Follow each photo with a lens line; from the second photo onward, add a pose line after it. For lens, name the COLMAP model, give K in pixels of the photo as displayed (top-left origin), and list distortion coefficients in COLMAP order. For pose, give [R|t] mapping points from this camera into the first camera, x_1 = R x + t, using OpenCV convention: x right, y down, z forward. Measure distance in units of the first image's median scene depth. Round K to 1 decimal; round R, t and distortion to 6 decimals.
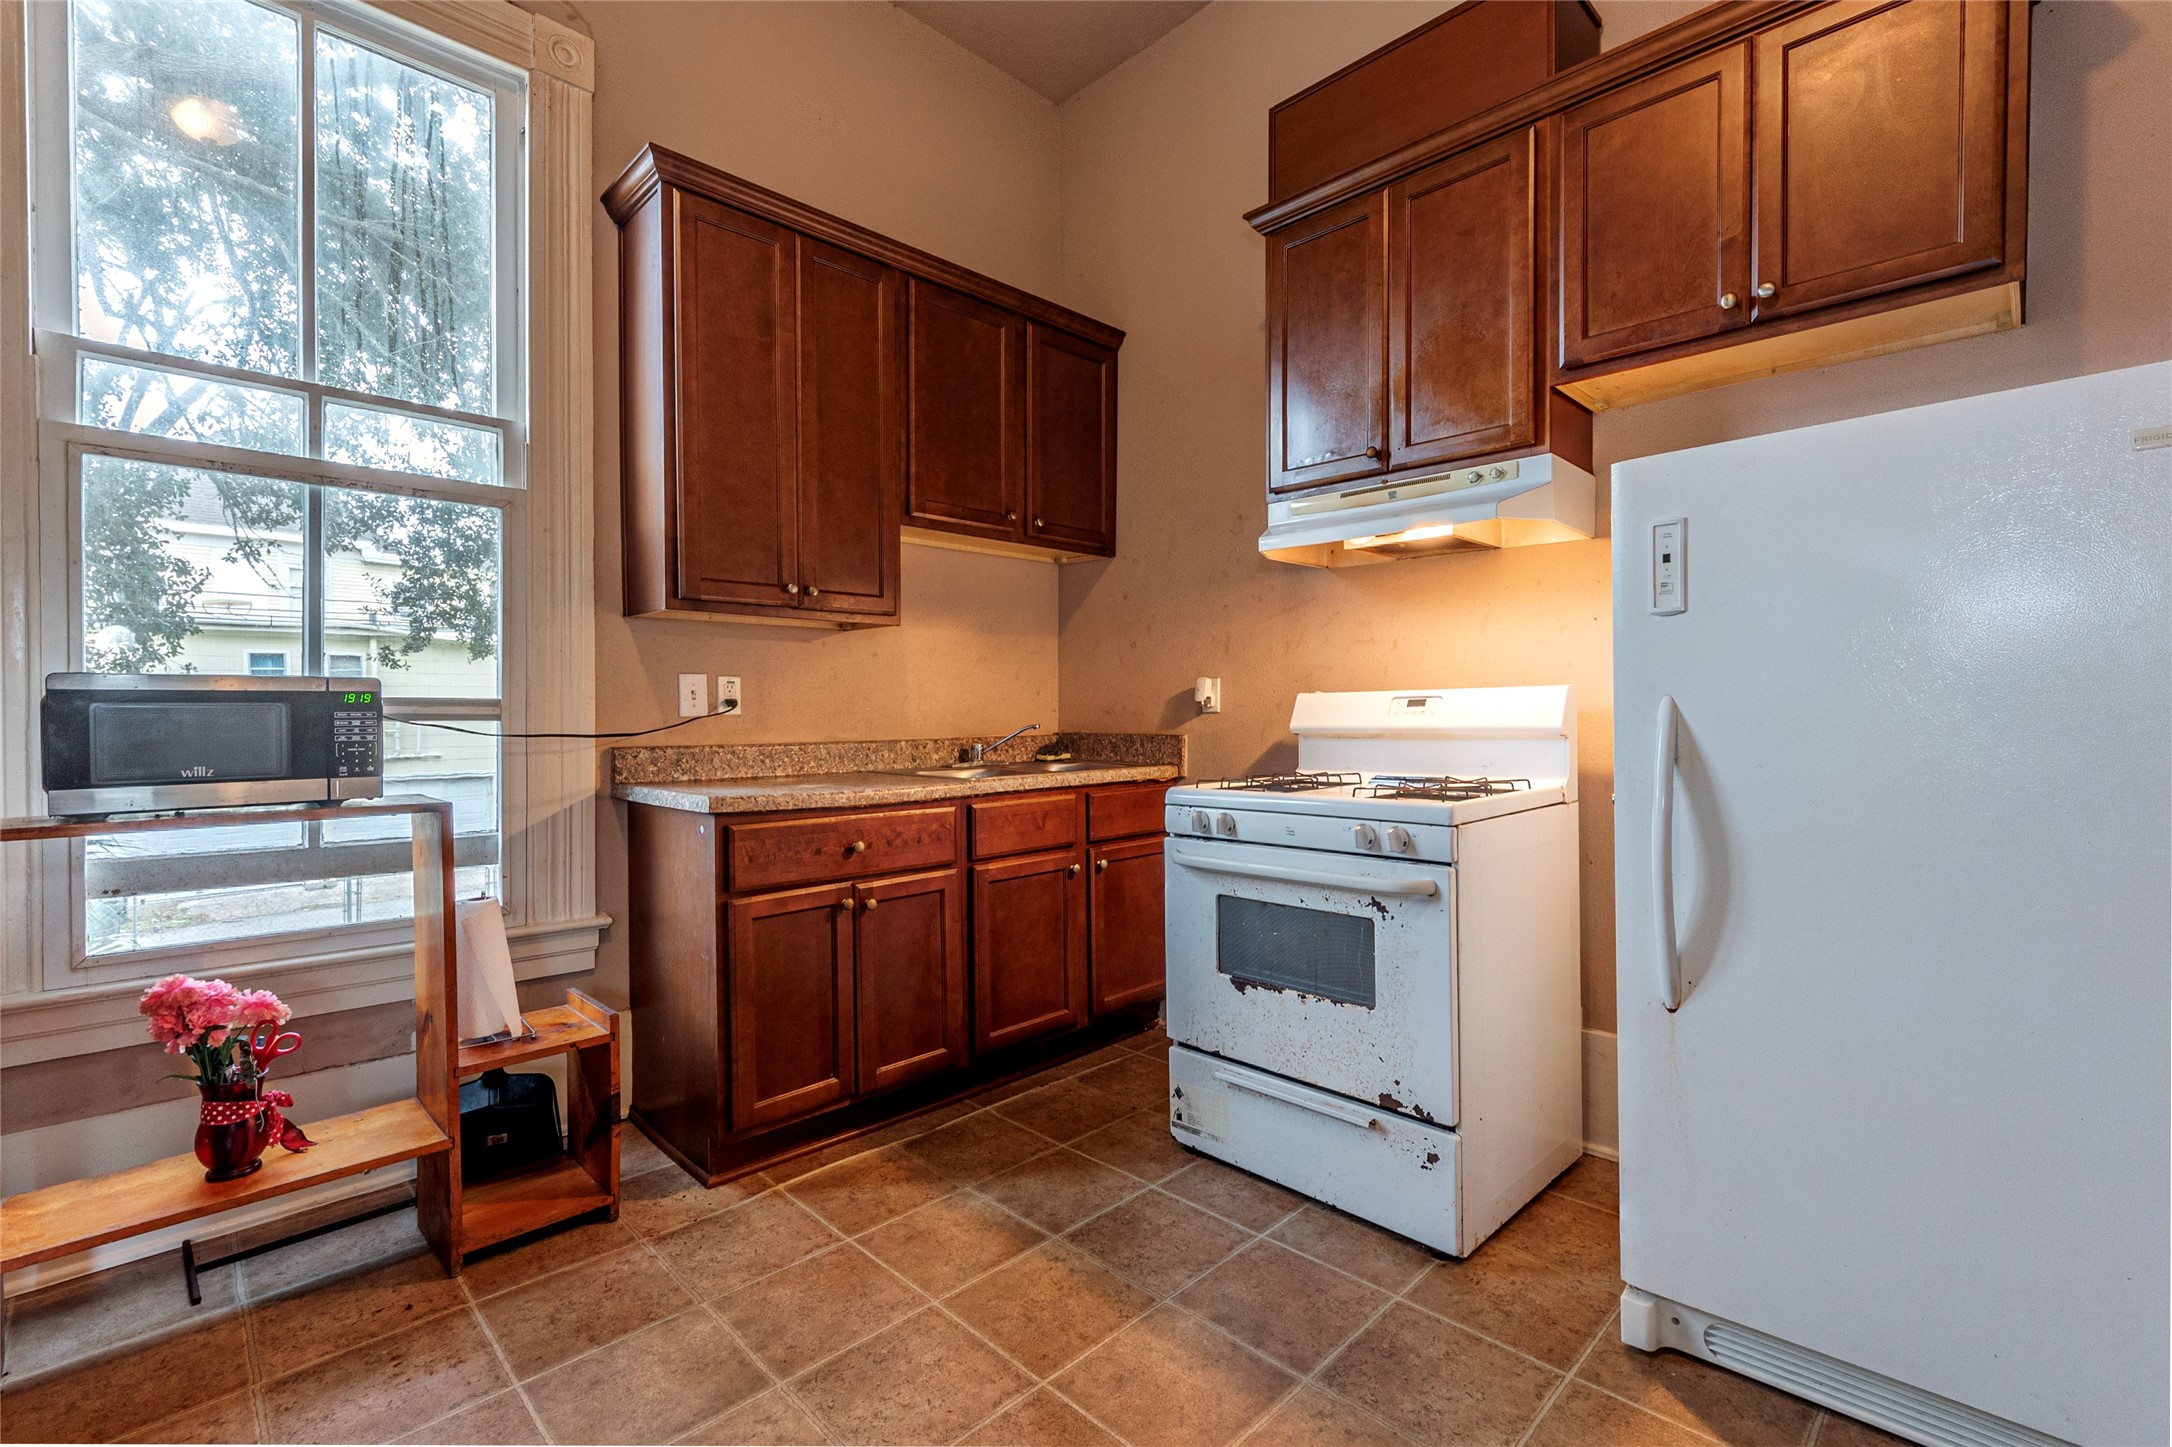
lens RADIAL K [[944.3, 0, 1104.1], [0, 944.3, 720.7], [0, 0, 1]] dist [-0.001079, -0.000240]
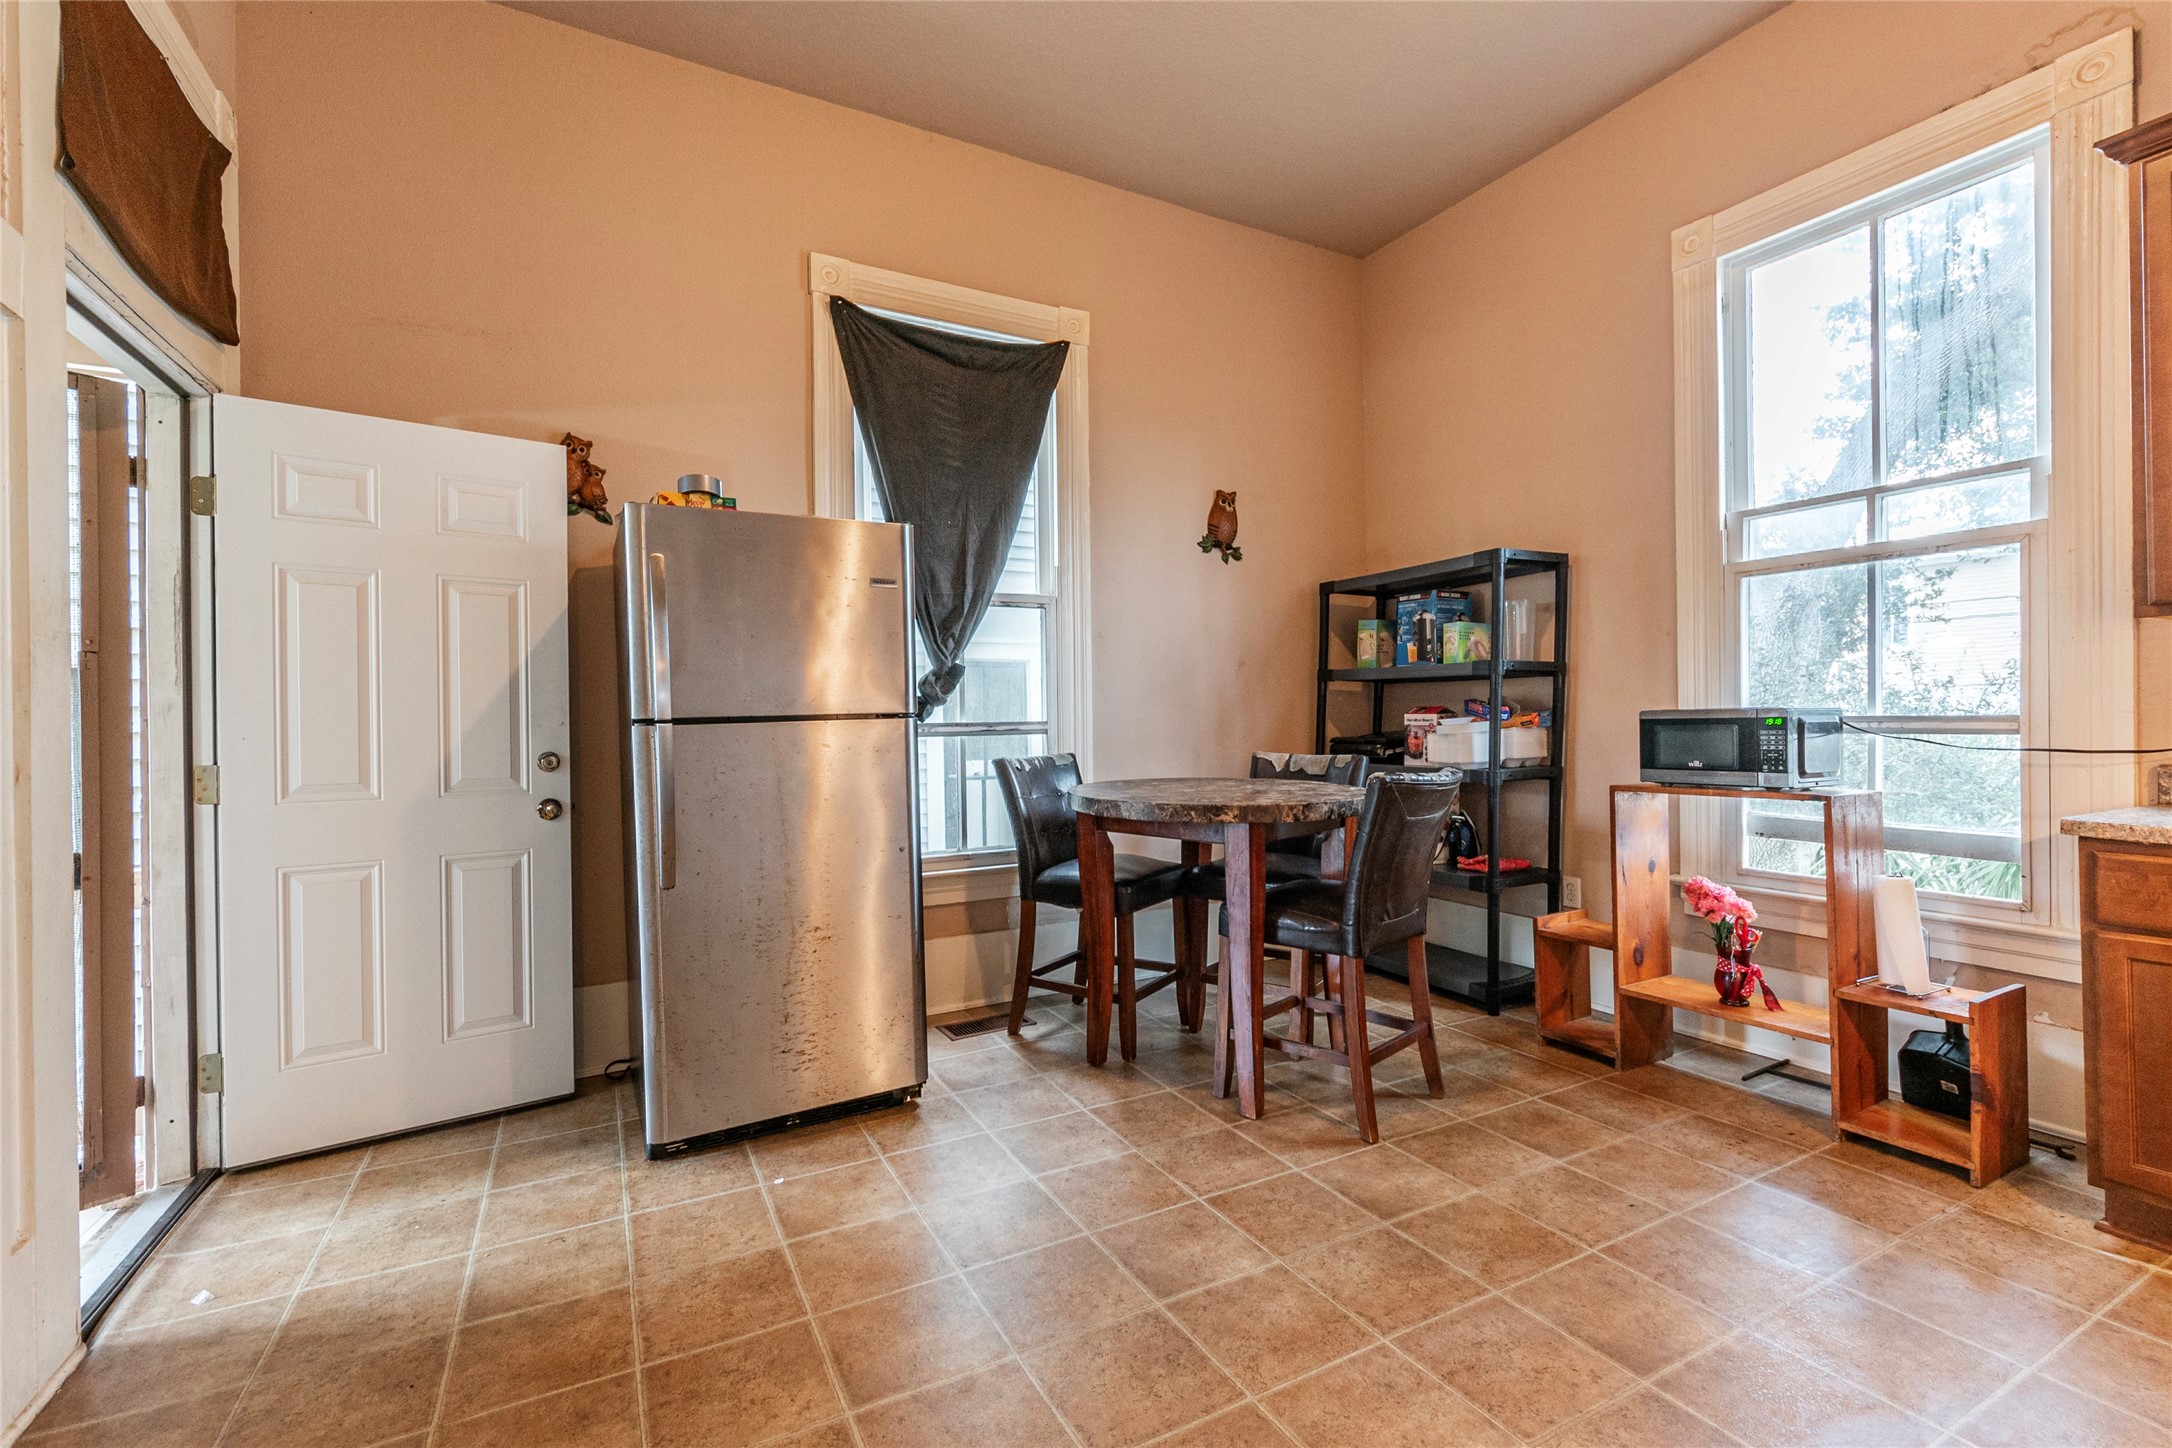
lens RADIAL K [[944.3, 0, 1104.1], [0, 944.3, 721.2], [0, 0, 1]] dist [-0.001079, -0.000240]
pose [[-0.278220, 0.006211, -0.960497, 0.835393], [0.007749, 0.999961, 0.004222, -0.033489], [0.960486, -0.006268, -0.278258, 0.325202]]
